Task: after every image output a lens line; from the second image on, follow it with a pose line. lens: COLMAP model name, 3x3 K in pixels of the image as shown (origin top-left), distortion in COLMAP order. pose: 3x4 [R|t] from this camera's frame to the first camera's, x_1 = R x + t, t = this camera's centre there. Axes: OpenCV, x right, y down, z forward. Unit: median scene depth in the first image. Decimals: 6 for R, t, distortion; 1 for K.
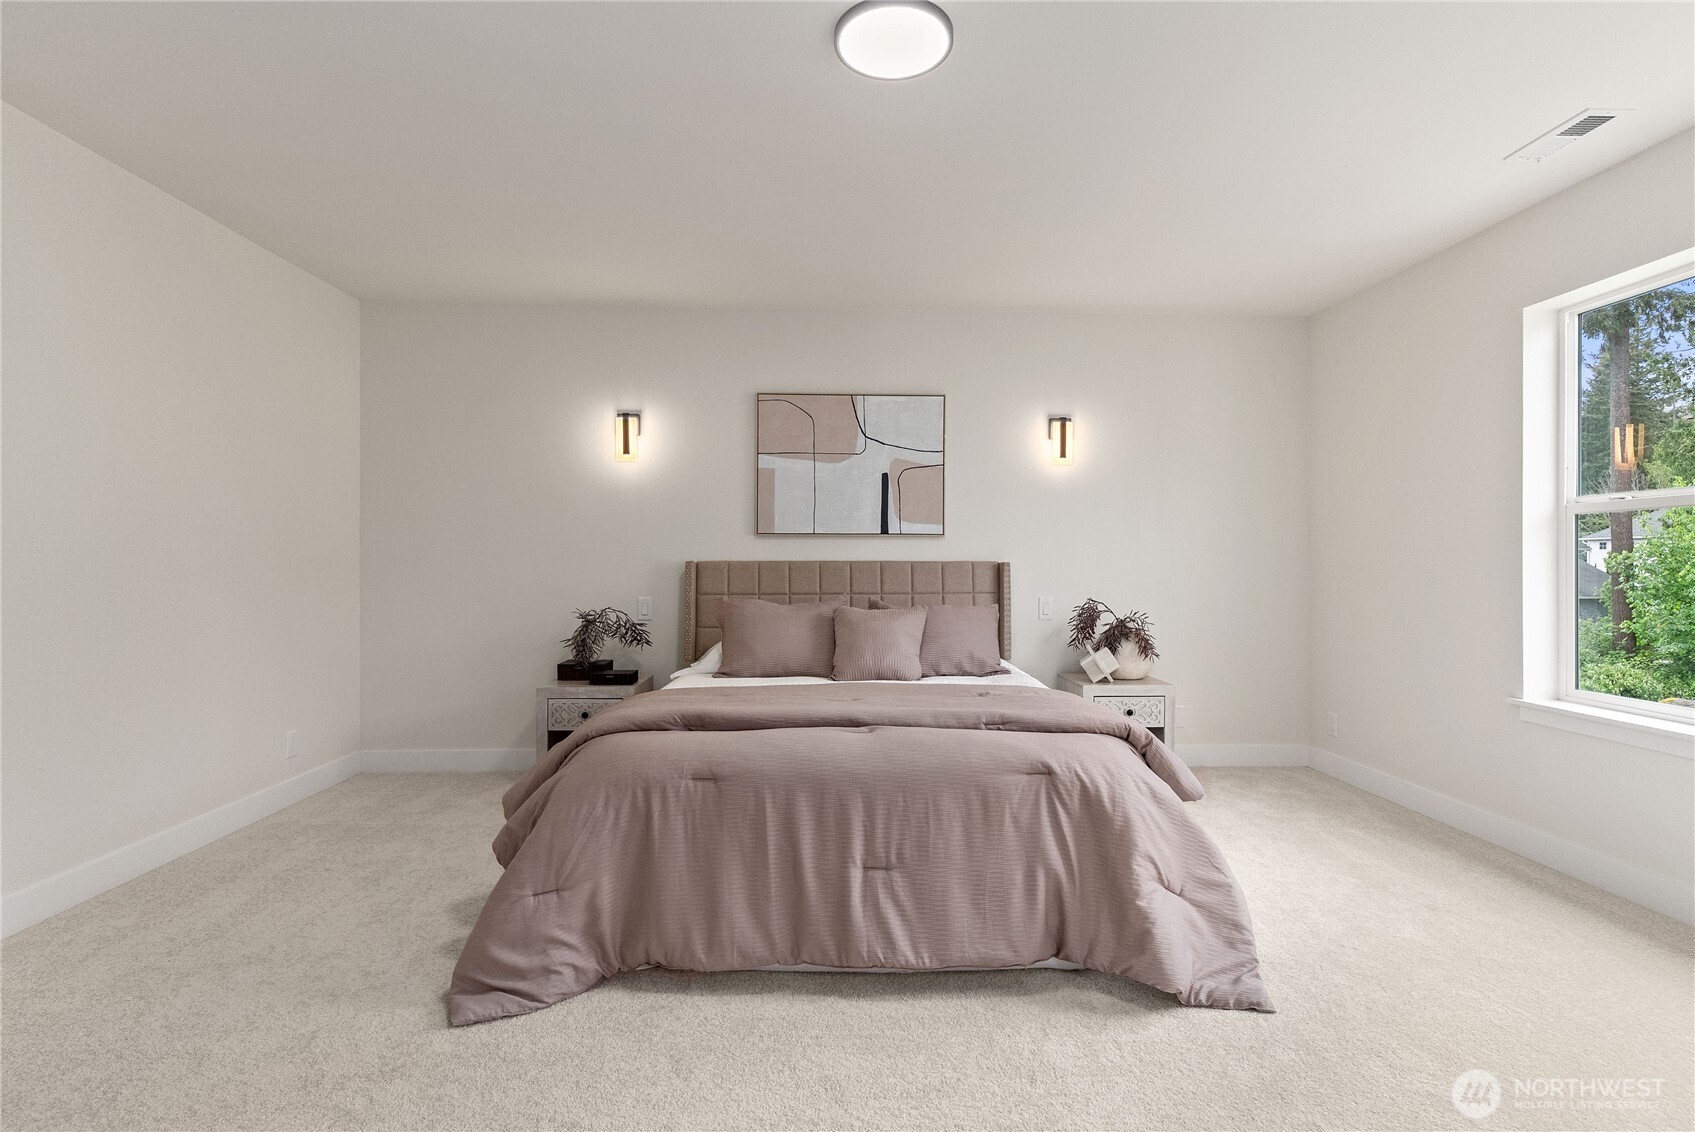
lens RADIAL K [[805.0, 0, 847.5], [0, 805.0, 566.0], [0, 0, 1]] dist [0.001165, 0.000084]
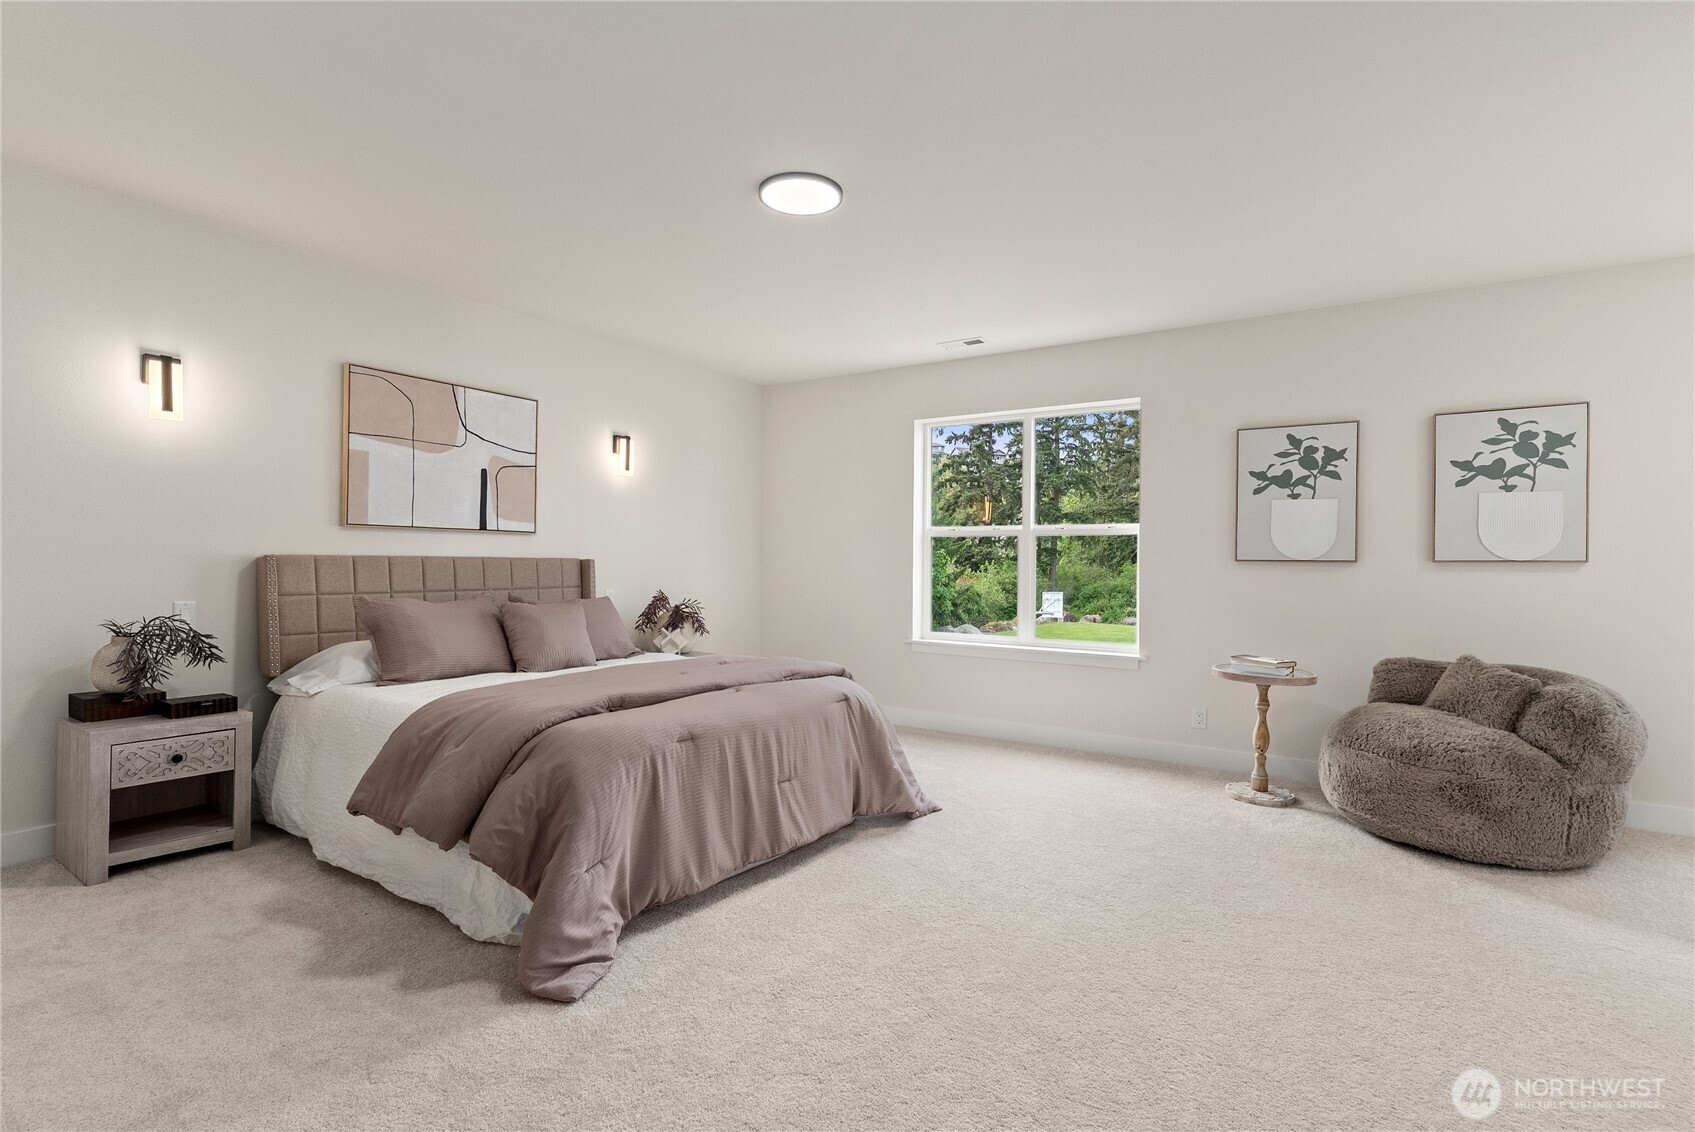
lens RADIAL K [[814.5, 0, 850.6], [0, 814.5, 568.8], [0, 0, 1]] dist [0.000029, -0.000103]
pose [[0.588323, -0.001523, 0.808624, -0.571345], [-0.007717, 0.999942, 0.007497, -0.003027], [-0.808589, -0.010651, 0.588278, 0.042714]]
